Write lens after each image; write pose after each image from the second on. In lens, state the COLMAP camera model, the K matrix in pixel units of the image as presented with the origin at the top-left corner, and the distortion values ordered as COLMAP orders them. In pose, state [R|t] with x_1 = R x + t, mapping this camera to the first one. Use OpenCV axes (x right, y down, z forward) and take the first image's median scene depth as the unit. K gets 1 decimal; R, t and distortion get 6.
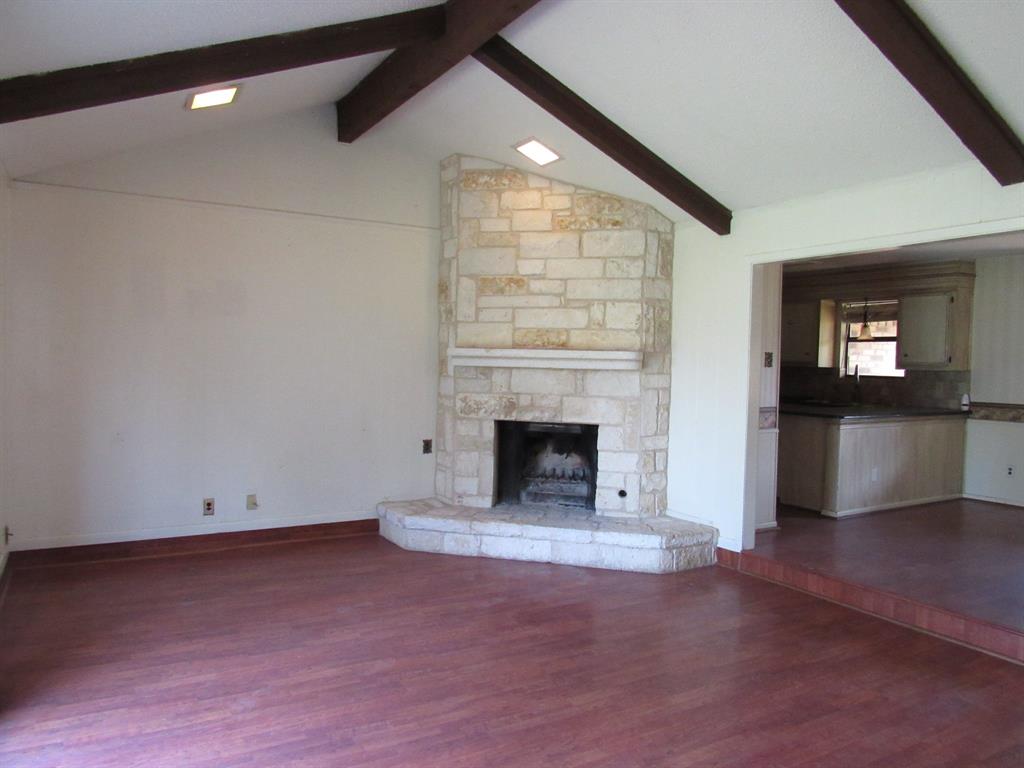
lens RADIAL K [[733.3, 0, 508.4], [0, 733.3, 385.9], [0, 0, 1]] dist [0.001380, 0.000353]
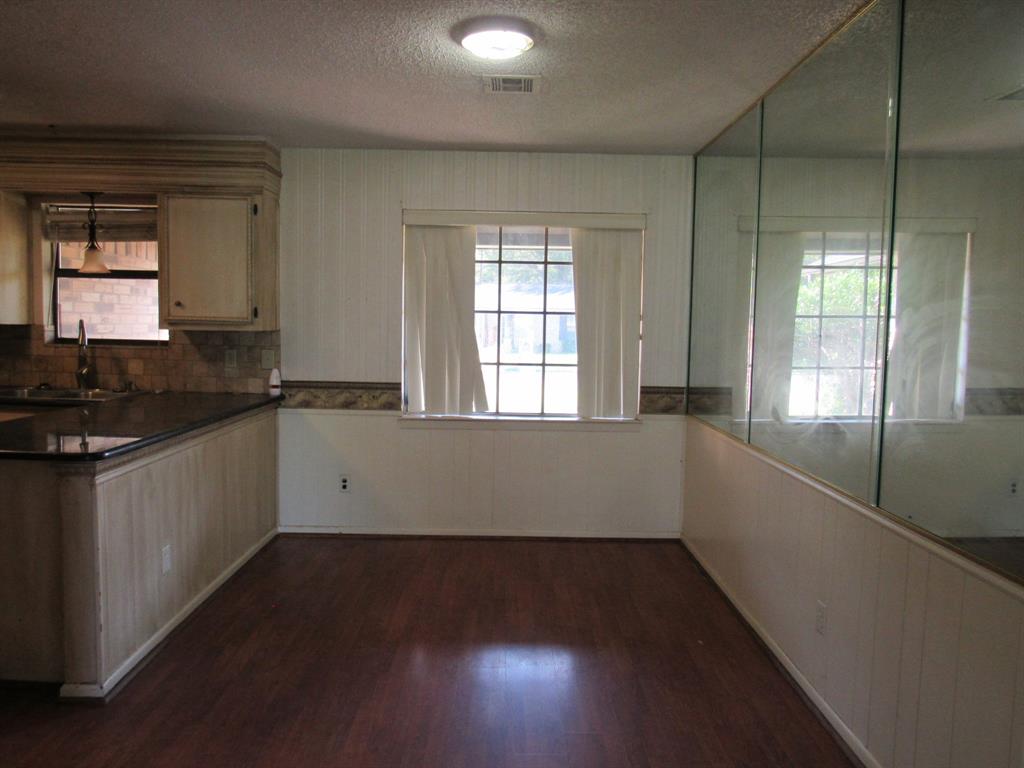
lens RADIAL K [[733.3, 0, 508.4], [0, 733.3, 385.4], [0, 0, 1]] dist [0.001380, 0.000353]
pose [[0.511363, -0.083333, 0.855315, 0.184114], [0.018863, 0.996136, 0.085775, -0.023087], [-0.859158, -0.027729, 0.510959, 0.489158]]
